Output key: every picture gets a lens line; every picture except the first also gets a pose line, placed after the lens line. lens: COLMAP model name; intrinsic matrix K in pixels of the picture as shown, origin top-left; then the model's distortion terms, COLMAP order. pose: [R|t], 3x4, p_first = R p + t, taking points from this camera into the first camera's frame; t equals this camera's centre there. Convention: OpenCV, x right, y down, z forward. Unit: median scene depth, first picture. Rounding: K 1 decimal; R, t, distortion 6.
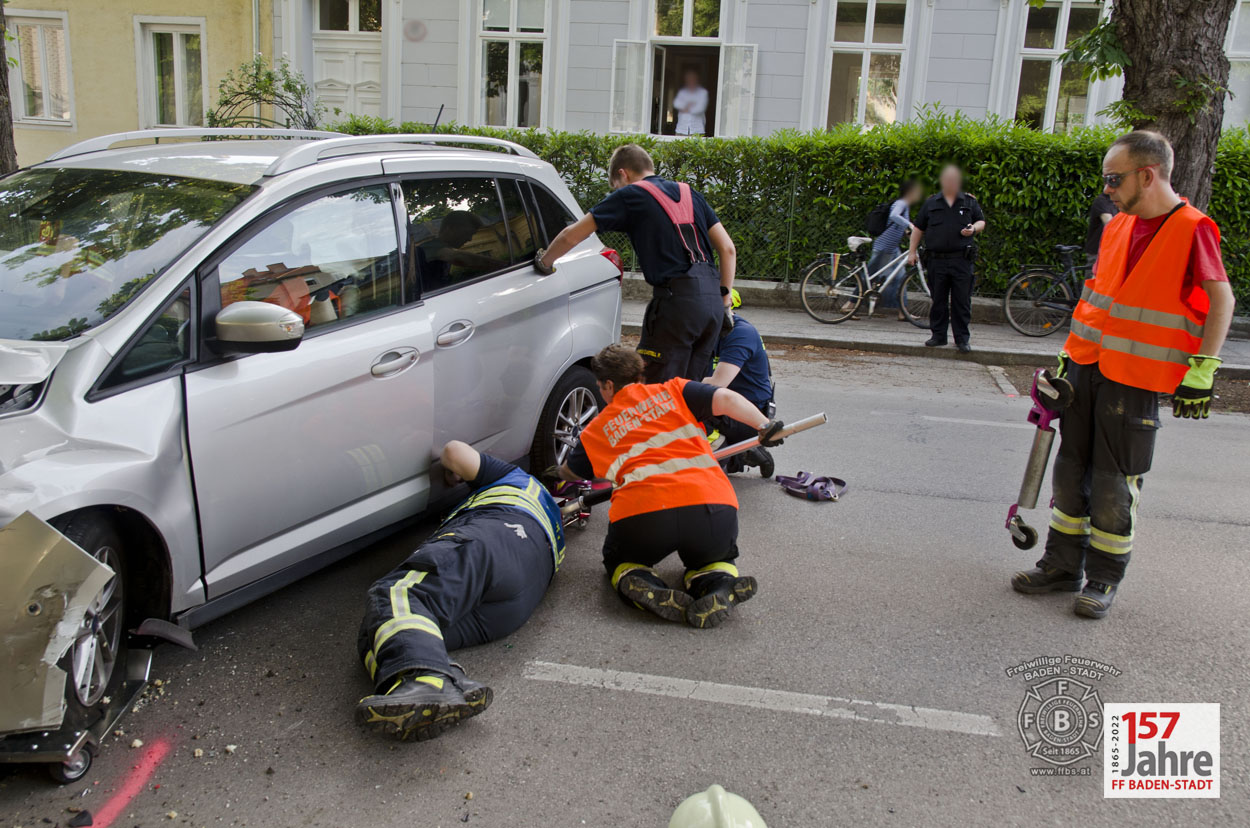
lens RADIAL K [[1099.3, 0, 623.5], [0, 1099.3, 416.7], [0, 0, 1]] dist [-0.071203, 0.146991]
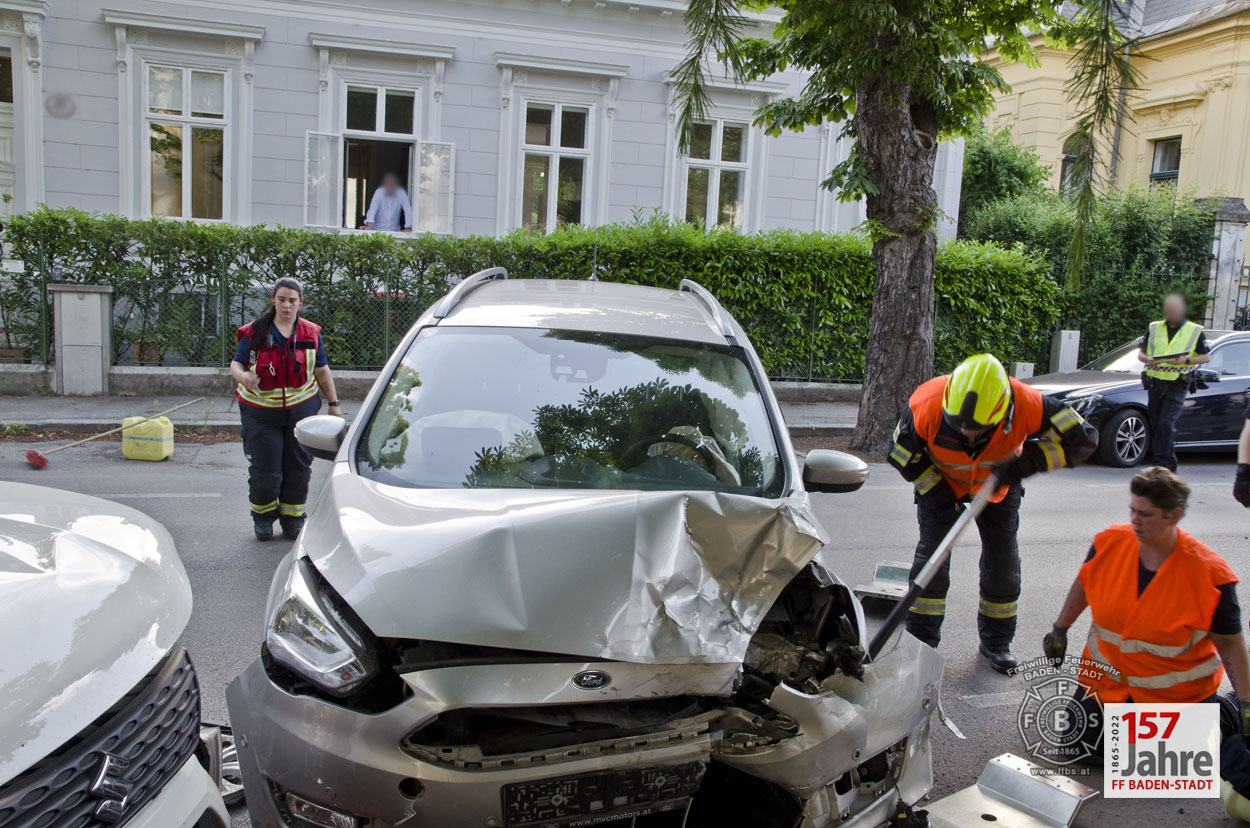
lens RADIAL K [[1144.6, 0, 626.8], [0, 1144.6, 411.0], [0, 0, 1]] dist [0.000198, 0.000000]
pose [[0.884410, -0.061610, 0.462626, -0.284793], [0.095321, 0.994199, -0.049826, -0.025152], [-0.456873, 0.088165, 0.885152, -0.004557]]
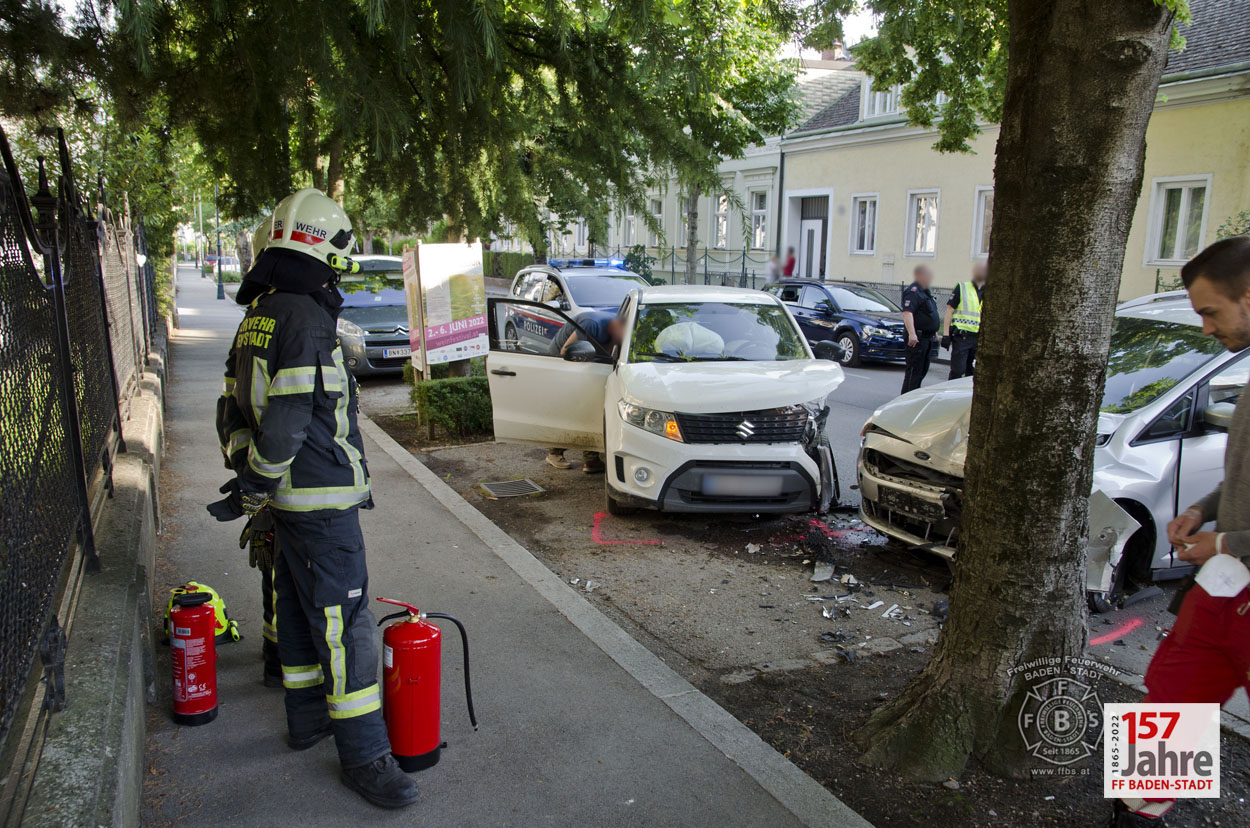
lens RADIAL K [[933.7, 0, 640.0], [0, 933.7, 422.6], [0, 0, 1]] dist [-0.095941, 0.073170]
pose [[0.627627, 0.104856, -0.771421, 0.043681], [-0.160621, 0.987010, 0.003479, 0.019222], [0.761765, 0.121723, 0.636316, -0.155350]]
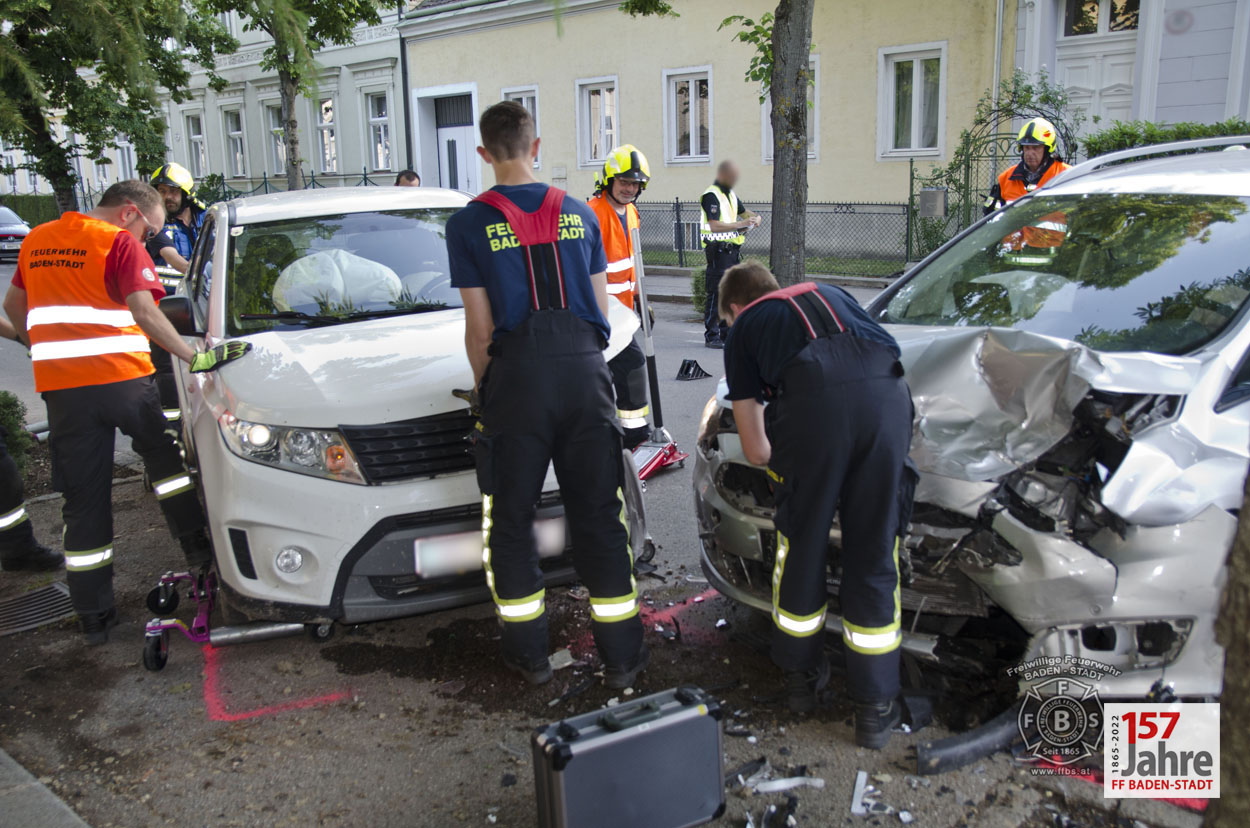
lens RADIAL K [[1144.6, 0, 621.9], [0, 1144.6, 402.9], [0, 0, 1]] dist [0.000198, 0.000000]
pose [[0.847509, 0.028925, -0.529993, -0.088453], [-0.047703, 0.998624, -0.021781, 0.009368], [0.528633, 0.043742, 0.847723, -0.058460]]
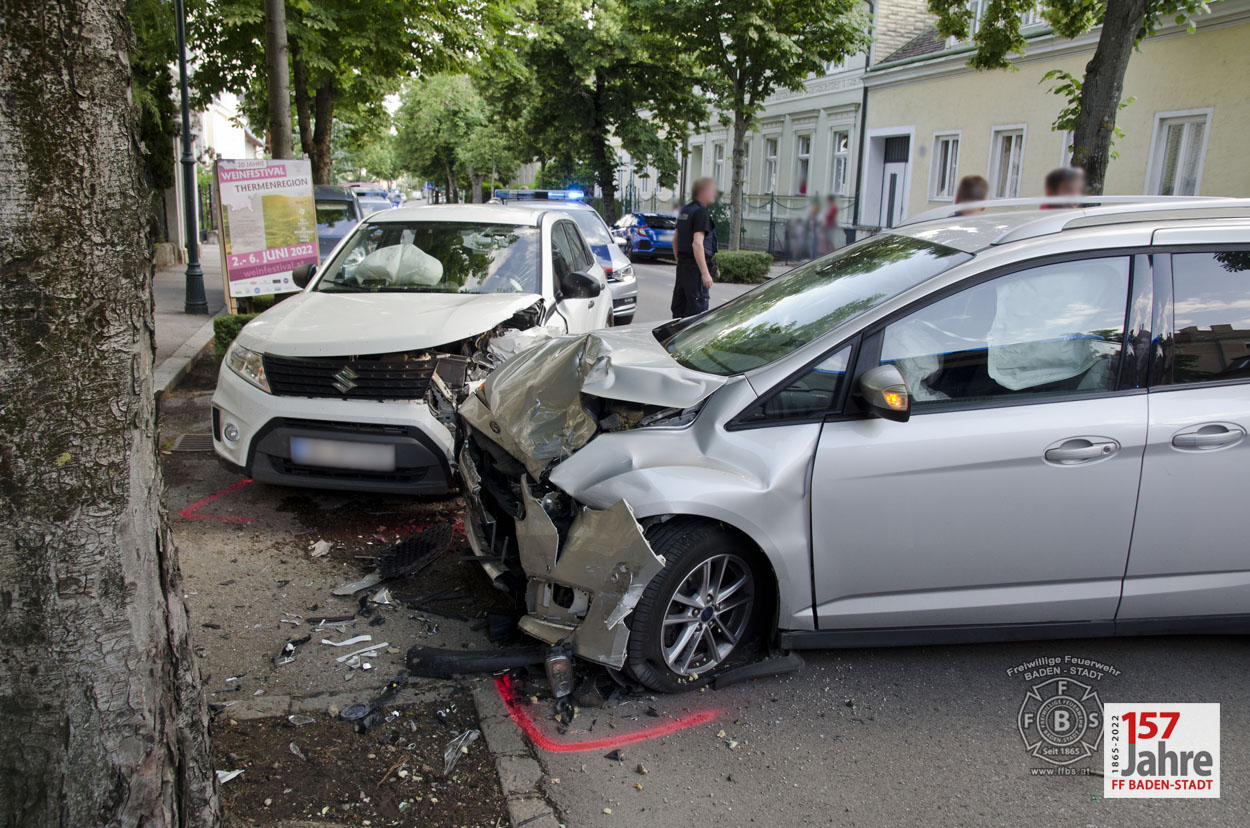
lens RADIAL K [[933.7, 0, 632.9], [0, 933.7, 437.6], [0, 0, 1]] dist [-0.095941, 0.073170]
pose [[0.487060, 0.183710, -0.853829, 0.070404], [-0.200200, 0.975080, 0.095596, -0.017112], [0.850113, 0.124375, 0.511701, 0.092622]]
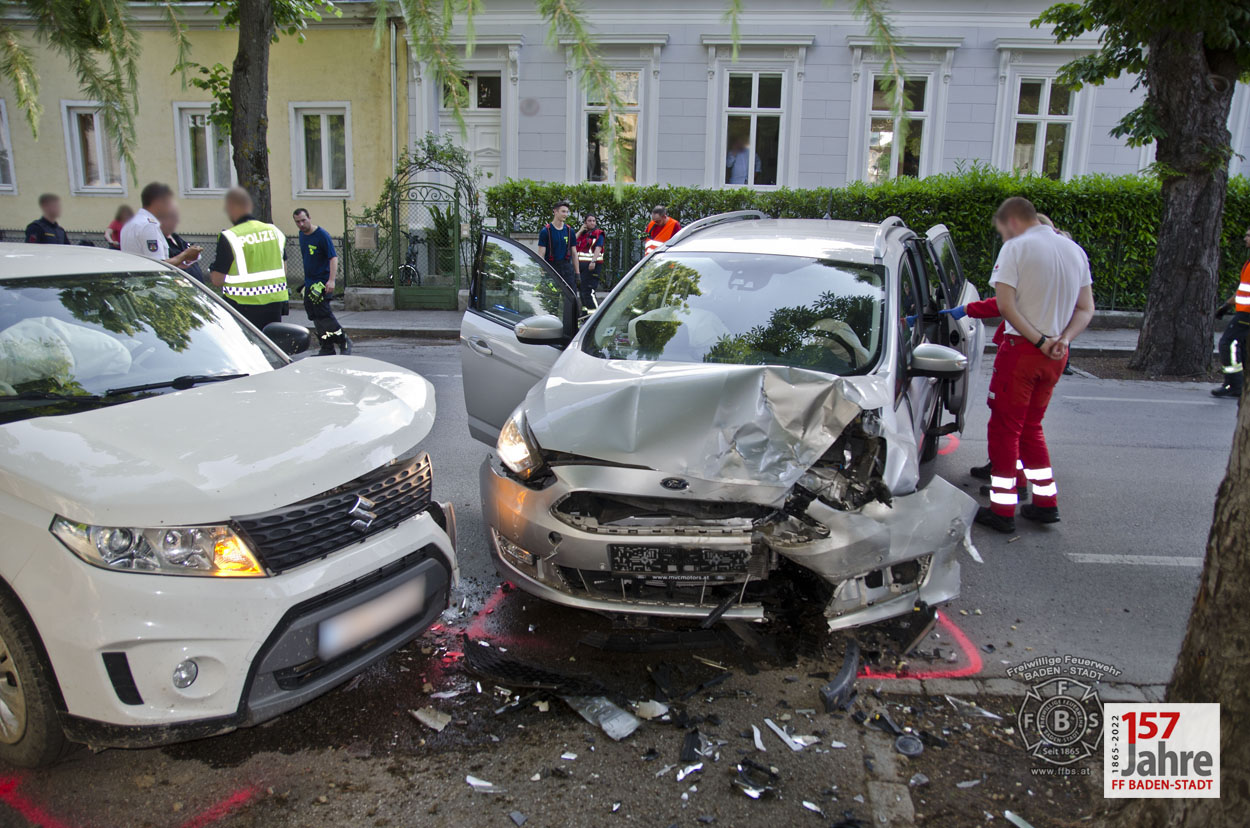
lens RADIAL K [[933.7, 0, 628.2], [0, 933.7, 430.0], [0, 0, 1]] dist [-0.095941, 0.073170]
pose [[0.995489, -0.051826, 0.079478, -0.225247], [0.050340, 0.998520, 0.020582, -0.006819], [-0.080427, -0.016488, 0.996624, -0.066175]]
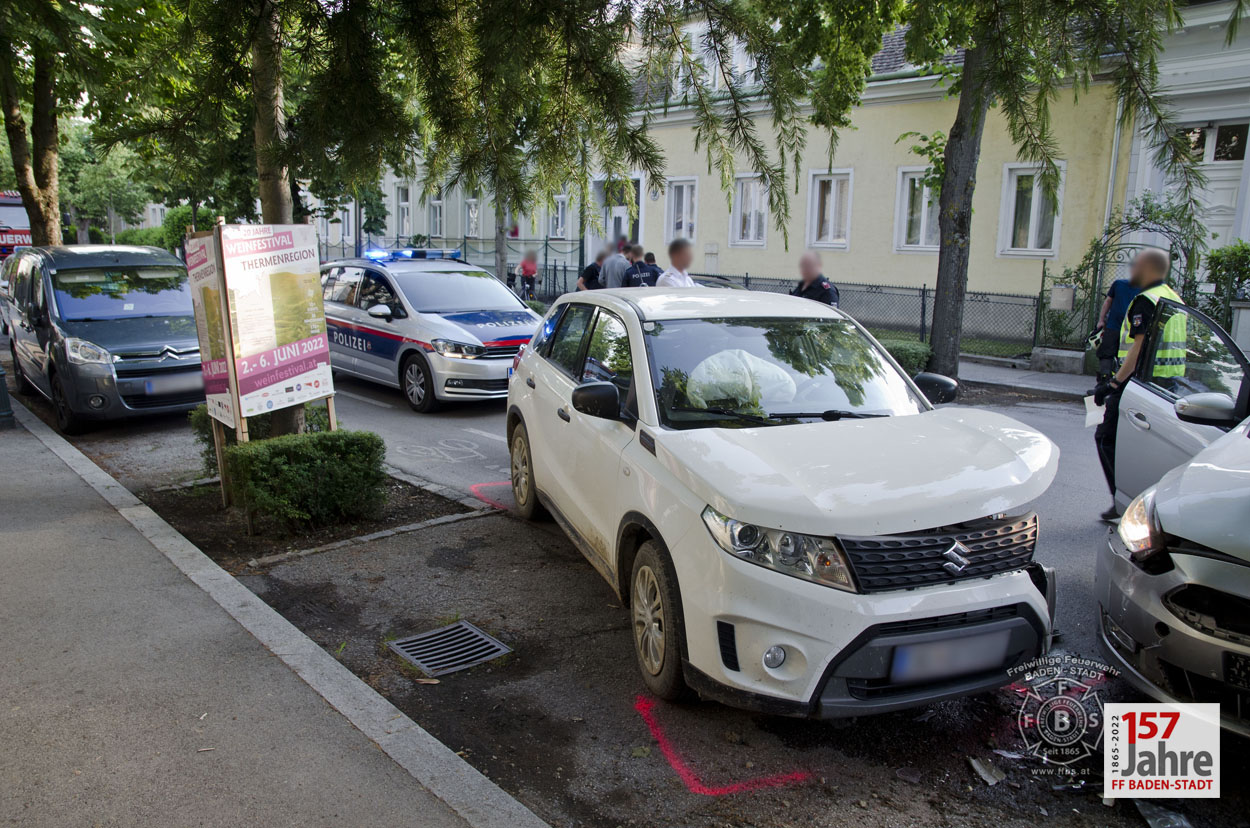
lens RADIAL K [[933.7, 0, 636.4], [0, 933.7, 423.6], [0, 0, 1]] dist [-0.095941, 0.073170]
pose [[0.807632, 0.078443, -0.584446, -0.202200], [-0.112418, 0.993417, -0.022013, -0.004732], [0.578872, 0.083480, 0.811134, -0.080029]]
